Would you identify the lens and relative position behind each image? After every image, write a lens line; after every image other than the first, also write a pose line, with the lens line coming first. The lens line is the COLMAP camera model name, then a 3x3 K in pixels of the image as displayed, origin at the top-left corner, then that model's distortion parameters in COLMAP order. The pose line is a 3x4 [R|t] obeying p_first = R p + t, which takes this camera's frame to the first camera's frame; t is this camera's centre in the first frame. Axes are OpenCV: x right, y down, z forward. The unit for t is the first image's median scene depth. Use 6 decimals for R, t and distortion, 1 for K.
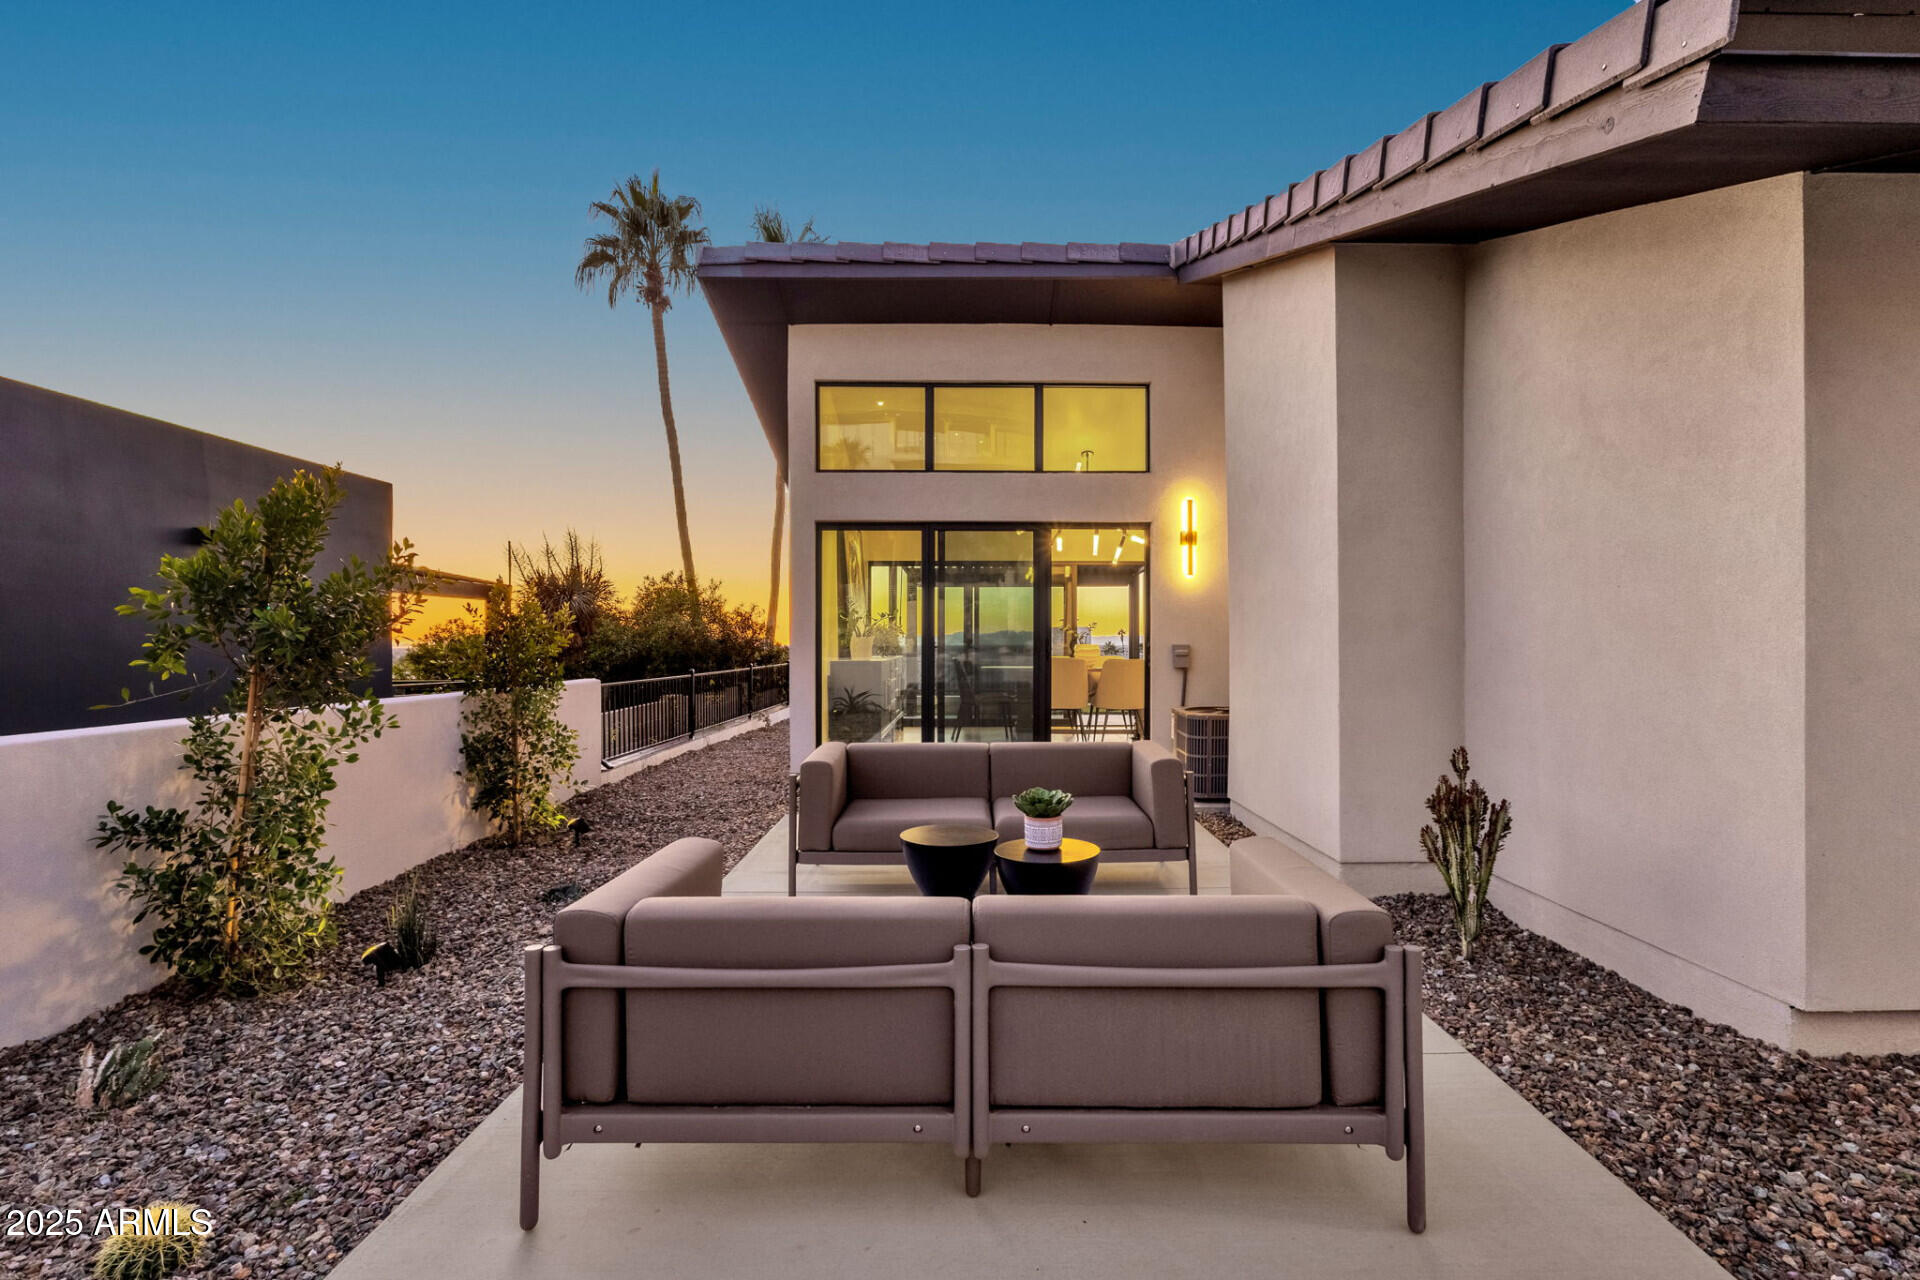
lens RADIAL K [[923.6, 0, 960.0], [0, 923.6, 640.0], [0, 0, 1]] dist [0.007770, -0.000202]
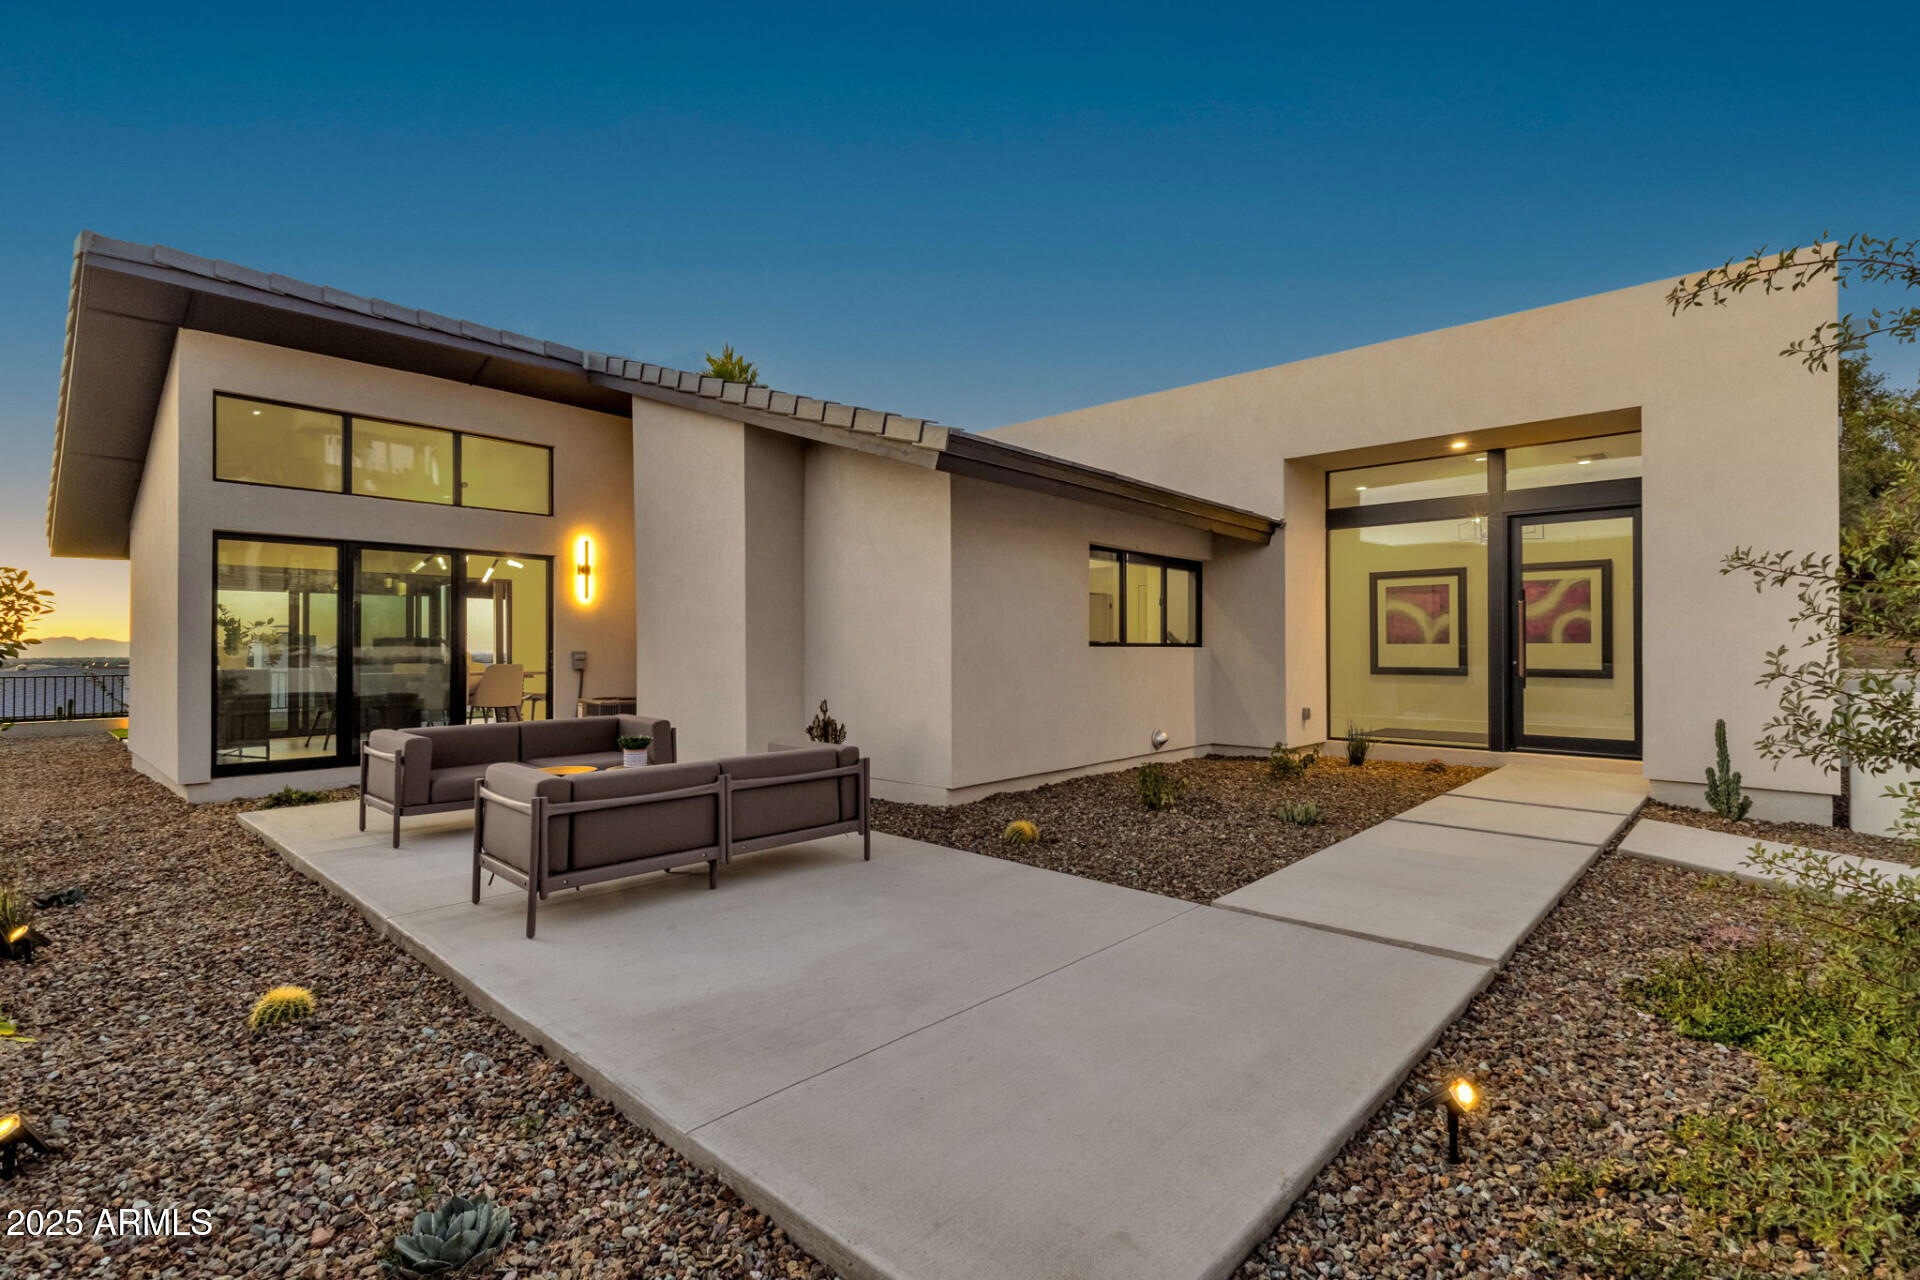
lens RADIAL K [[870.6, 0, 957.1], [0, 870.6, 641.5], [0, 0, 1]] dist [-0.003381, -0.000100]
pose [[0.688622, 0.003469, 0.725112, -0.281859], [0.002634, 0.999970, -0.007286, 0.001408], [-0.725116, 0.006927, 0.688592, -0.229673]]
